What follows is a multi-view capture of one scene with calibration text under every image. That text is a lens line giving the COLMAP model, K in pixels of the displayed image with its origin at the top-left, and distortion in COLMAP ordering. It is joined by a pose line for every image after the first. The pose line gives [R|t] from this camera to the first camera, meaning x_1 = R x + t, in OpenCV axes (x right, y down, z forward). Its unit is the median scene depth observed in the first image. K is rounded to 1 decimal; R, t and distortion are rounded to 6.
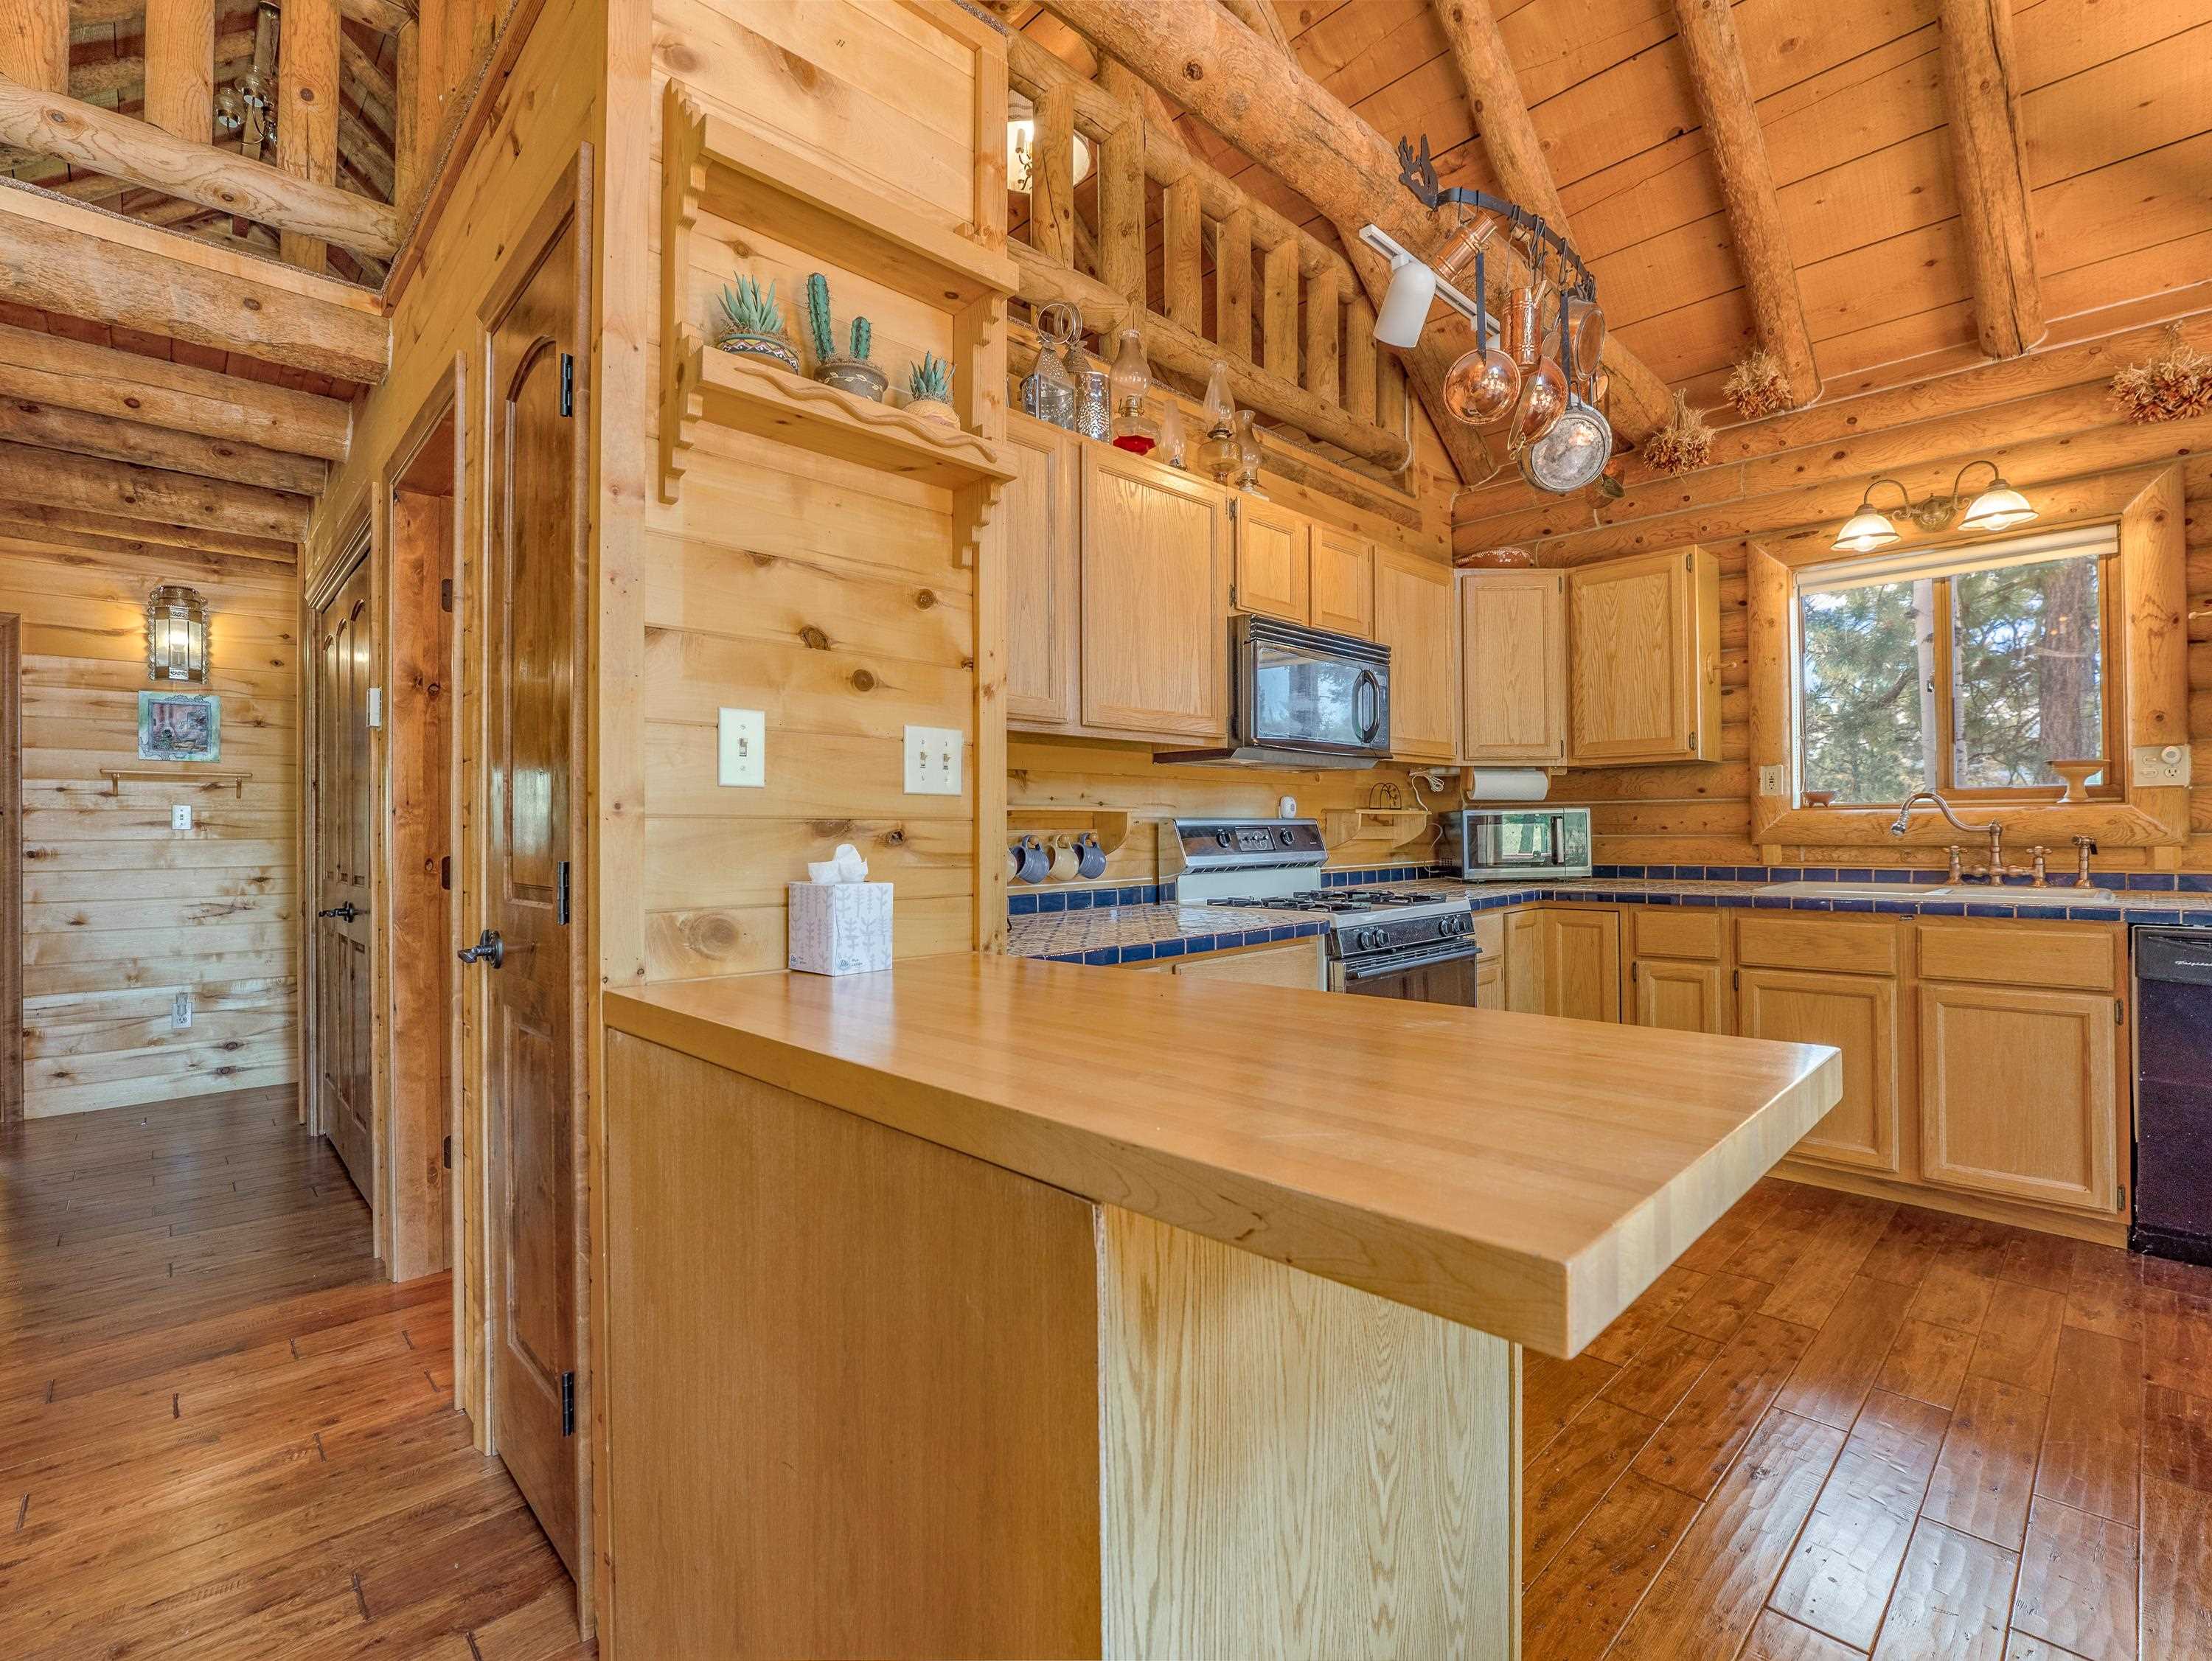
lens RADIAL K [[1005.5, 0, 1109.0], [0, 1005.5, 828.7], [0, 0, 1]] dist [-0.019493, 0.001176]
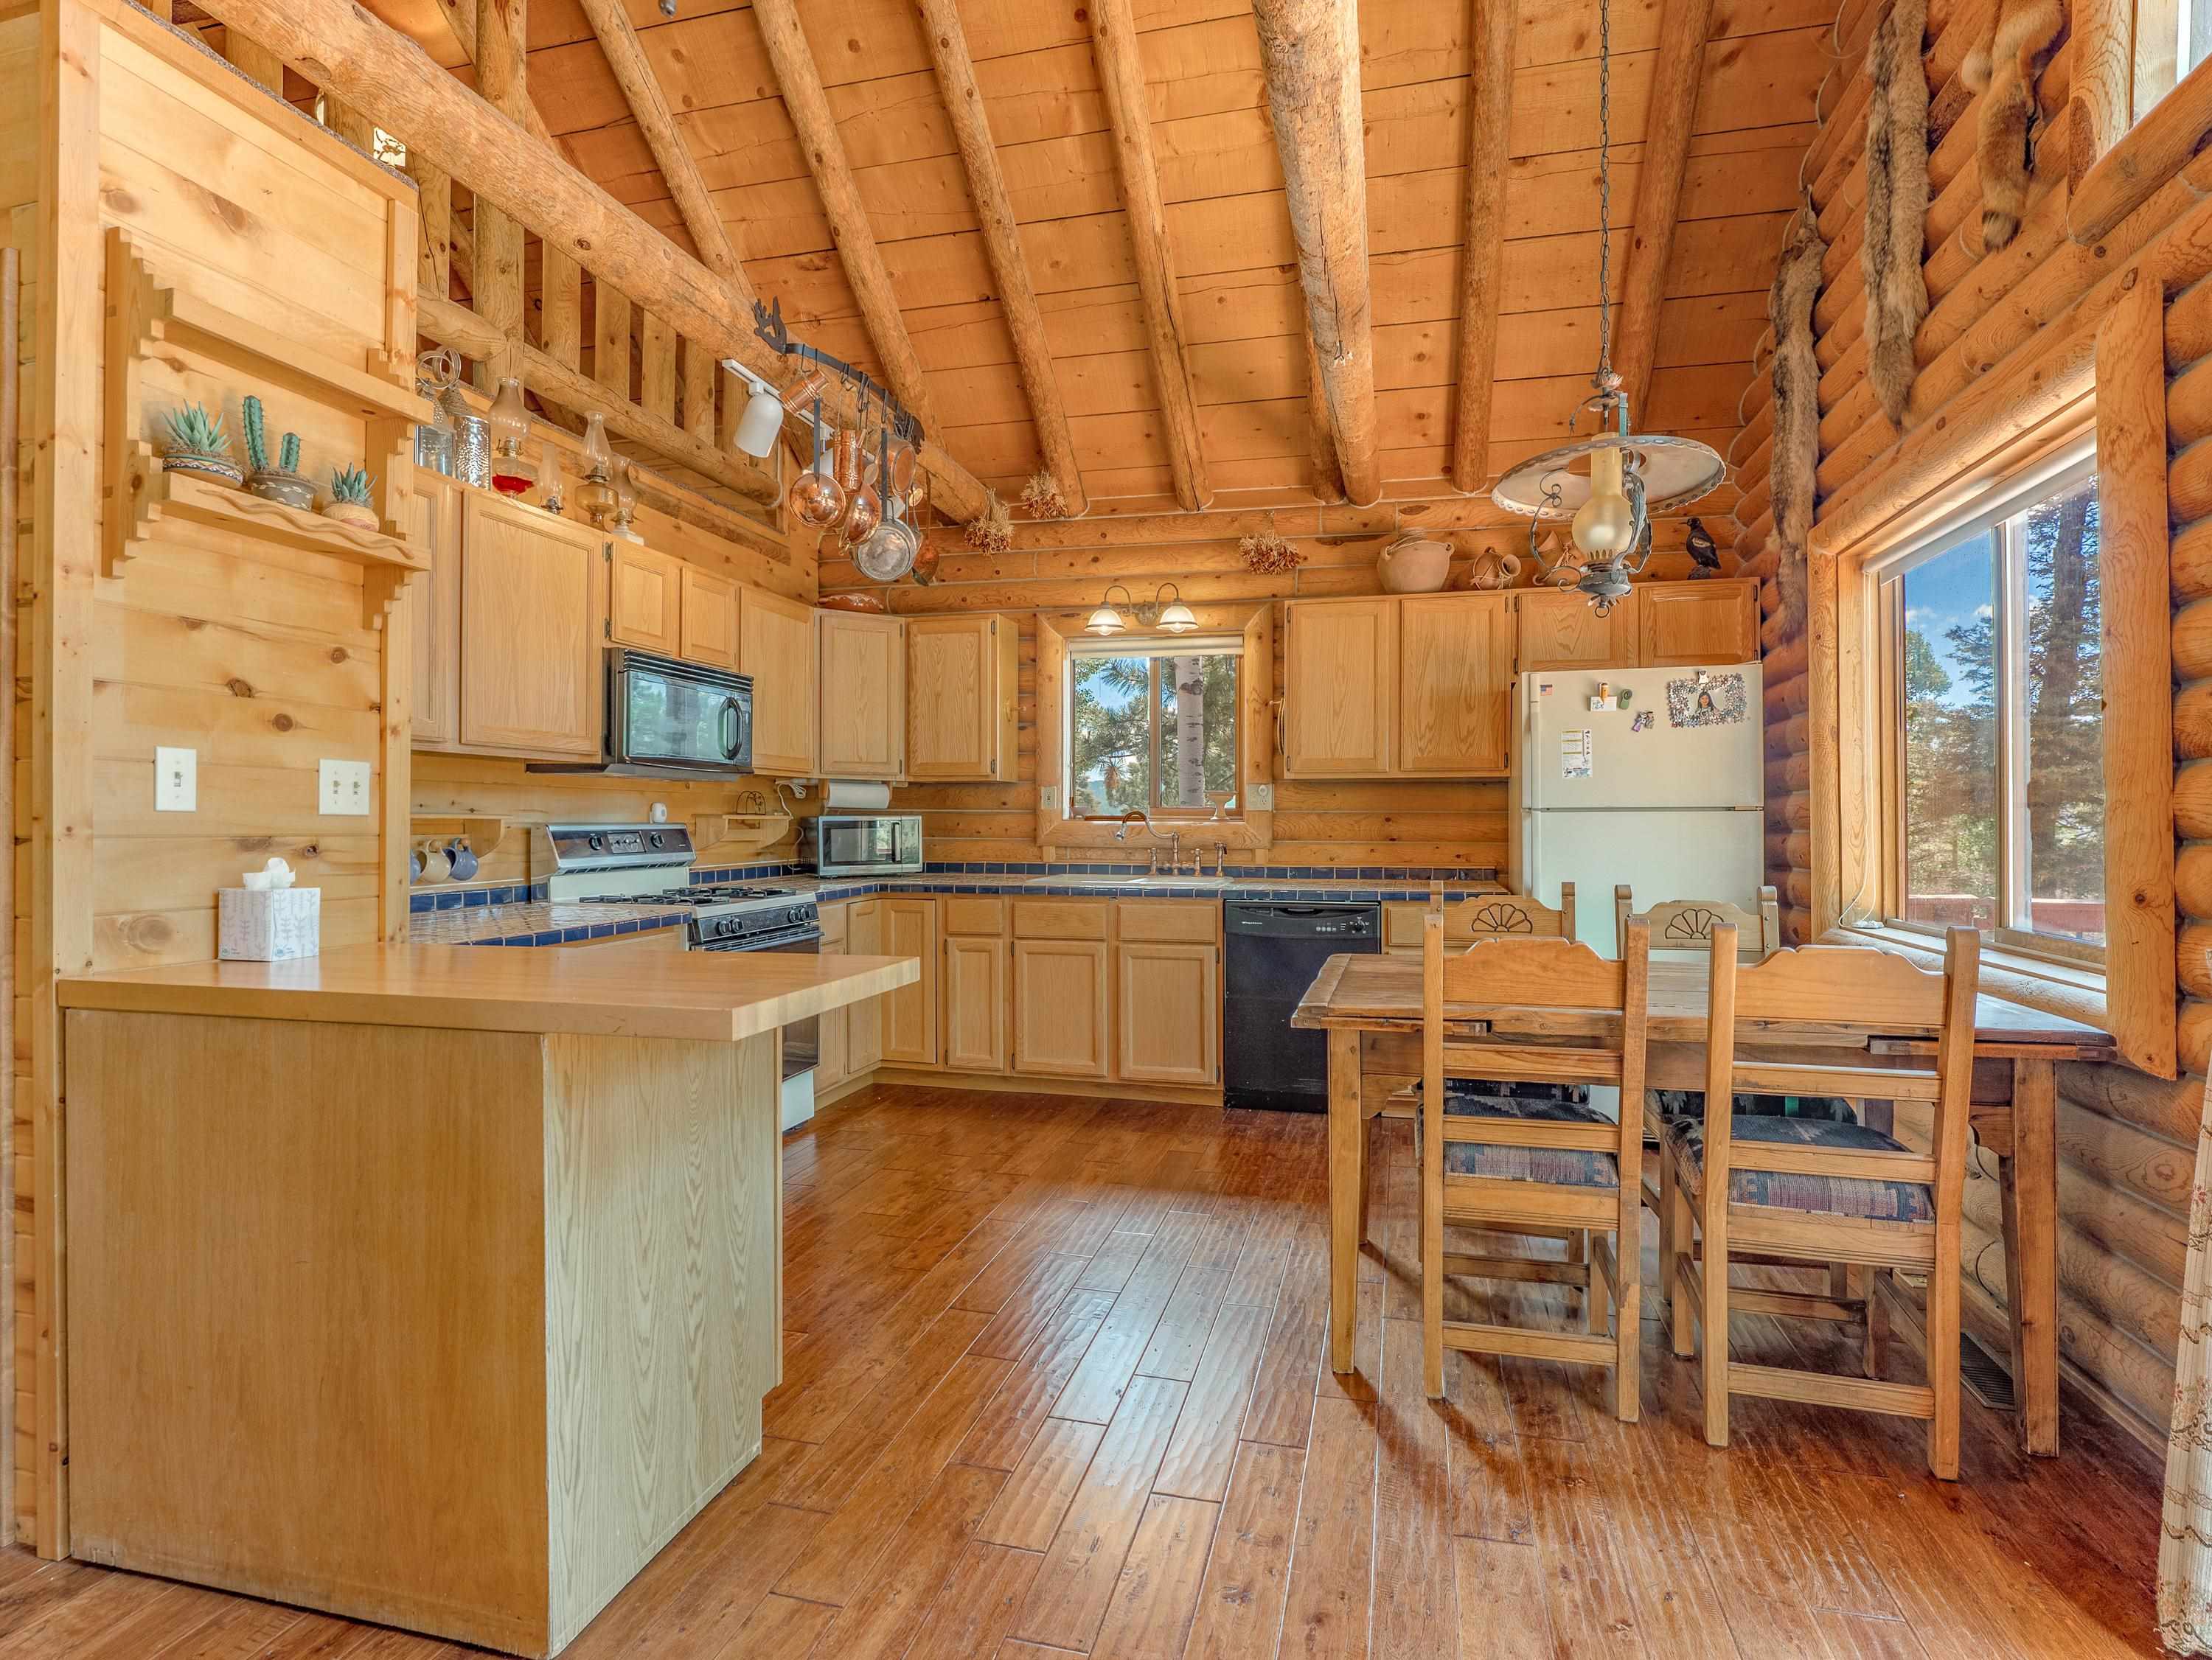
lens RADIAL K [[1115.6, 0, 1104.4], [0, 1115.6, 829.4], [0, 0, 1]] dist [-0.013341, -0.000869]
pose [[0.853373, 0.007714, 0.521243, -0.048435], [-0.013213, 0.999889, 0.006835, -0.020796], [-0.521133, -0.012720, 0.853381, -0.348216]]
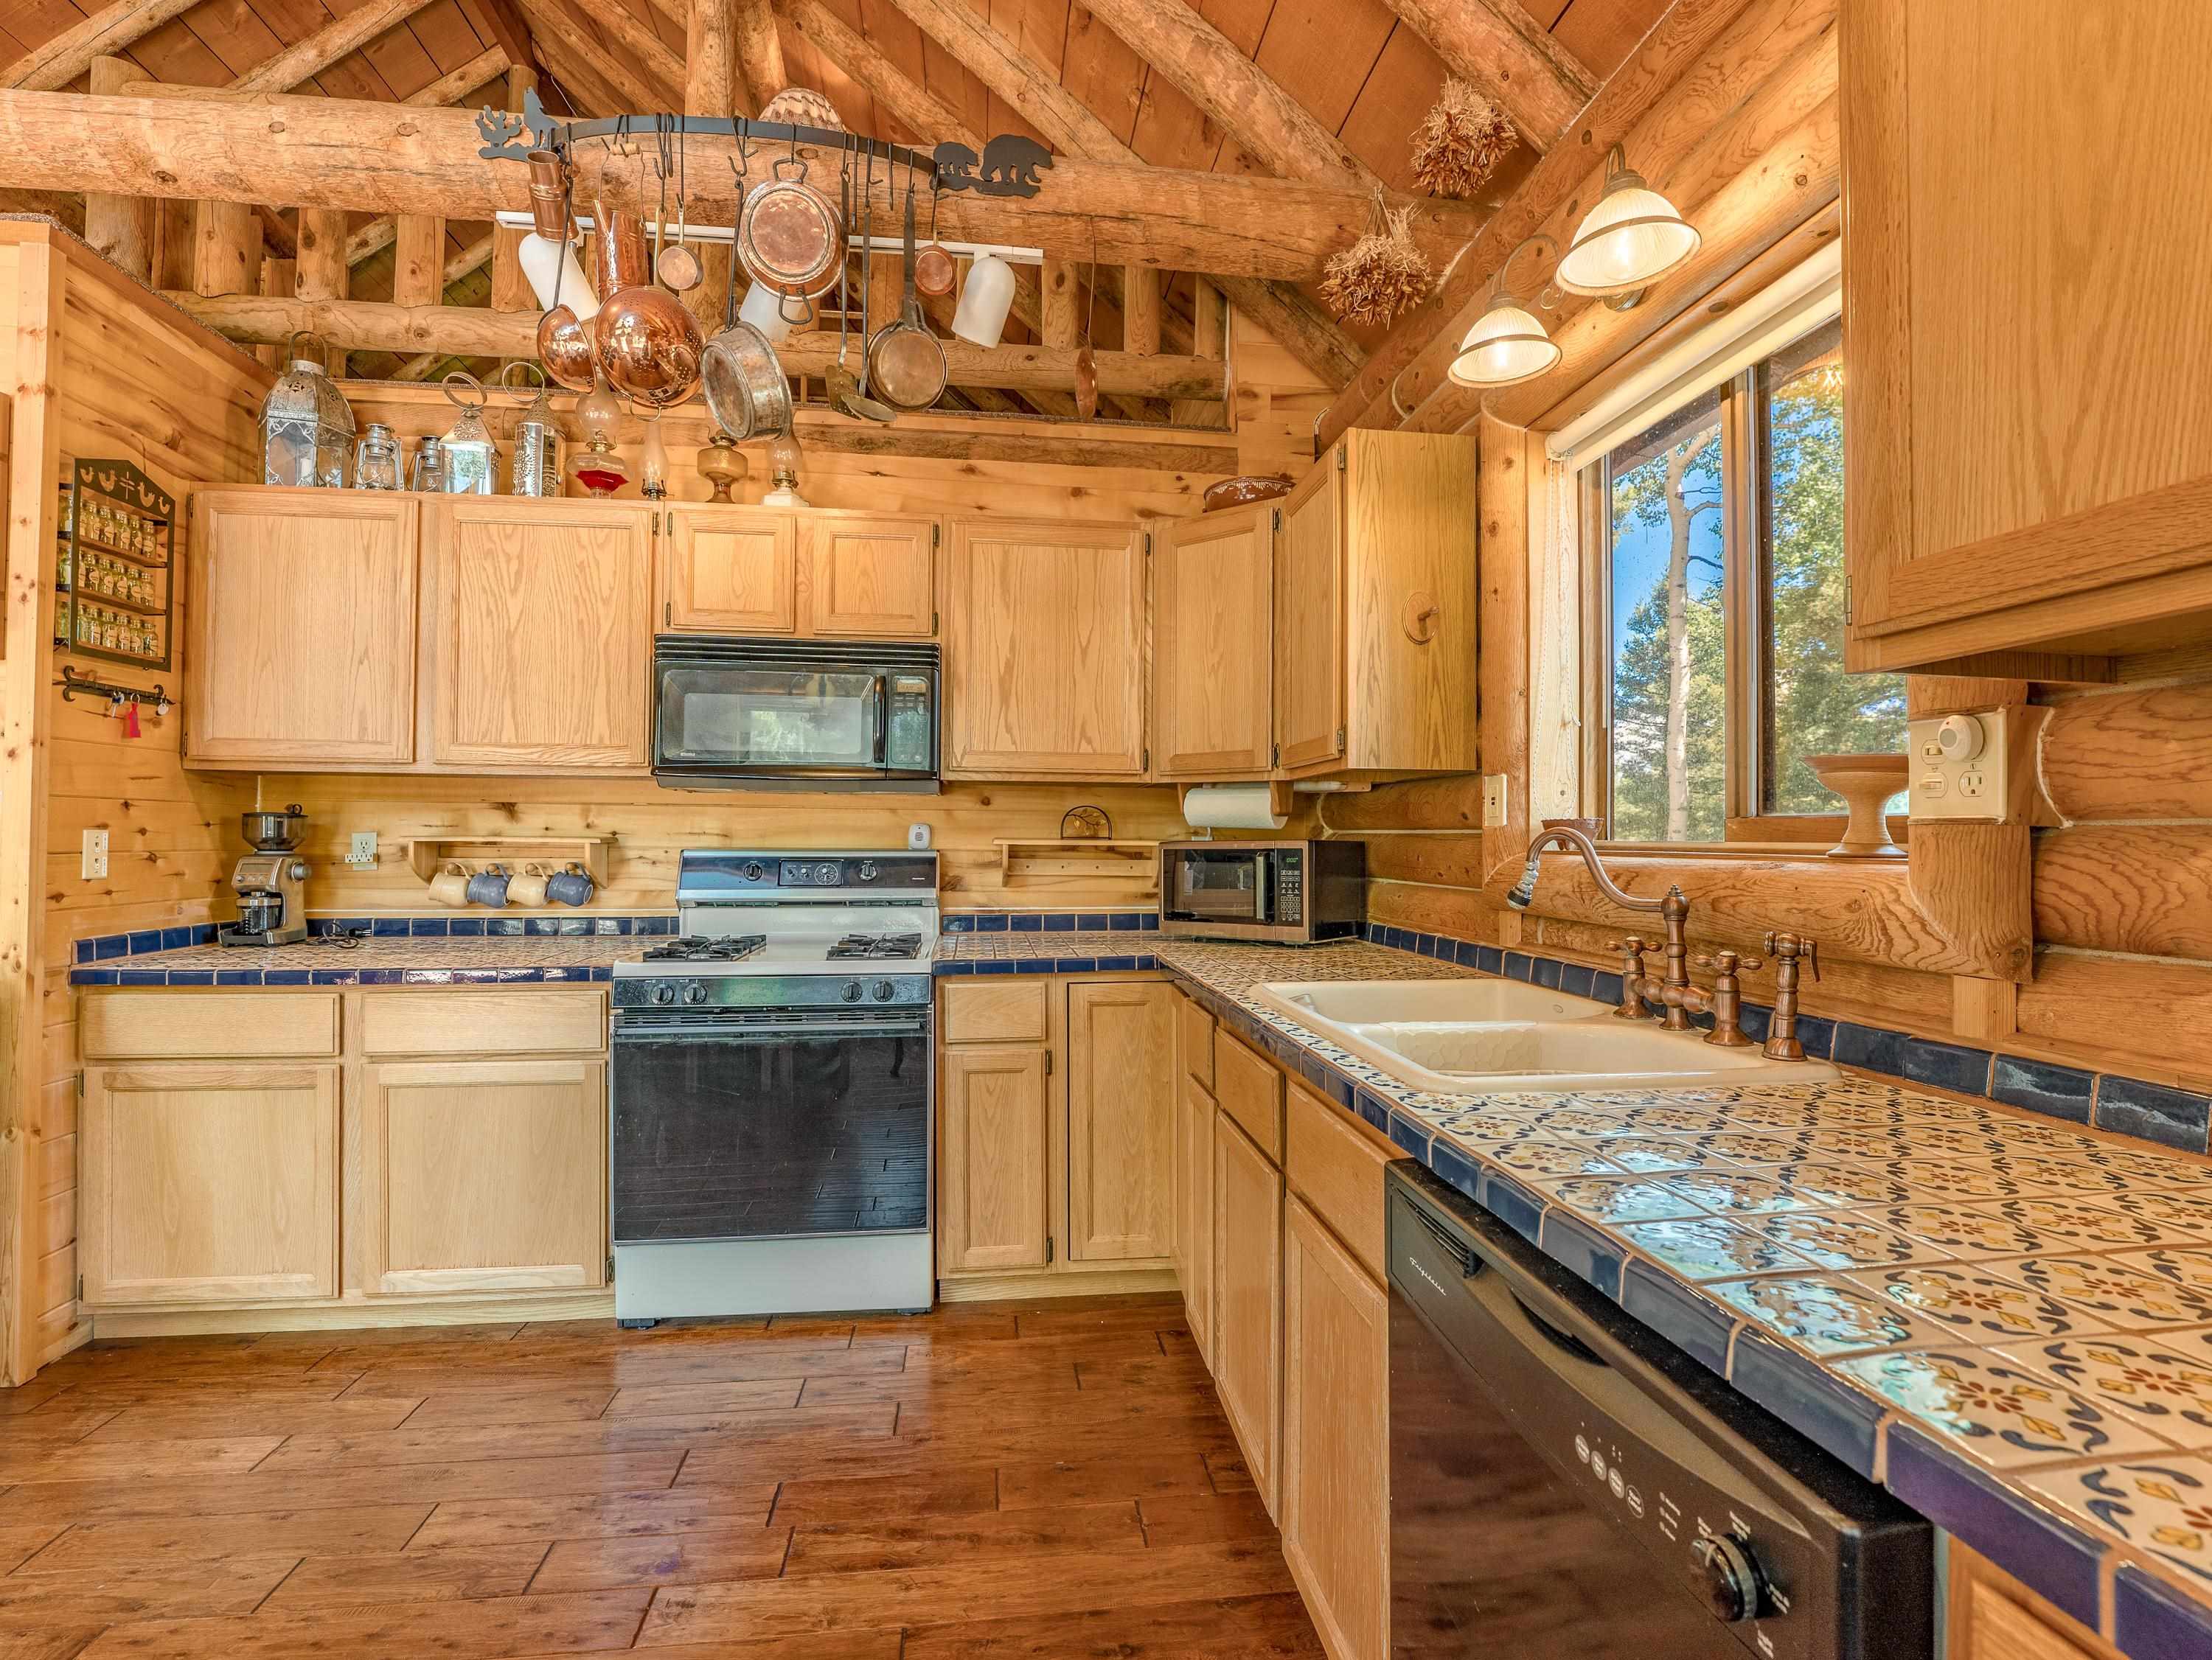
lens RADIAL K [[1010.7, 0, 1106.0], [0, 1010.7, 830.0], [0, 0, 1]] dist [-0.028518, 0.005428]
pose [[0.806389, 0.009599, -0.591307, 0.969937], [-0.012986, 0.999915, -0.001478, -0.032636], [0.591242, 0.008871, 0.806445, 0.461361]]
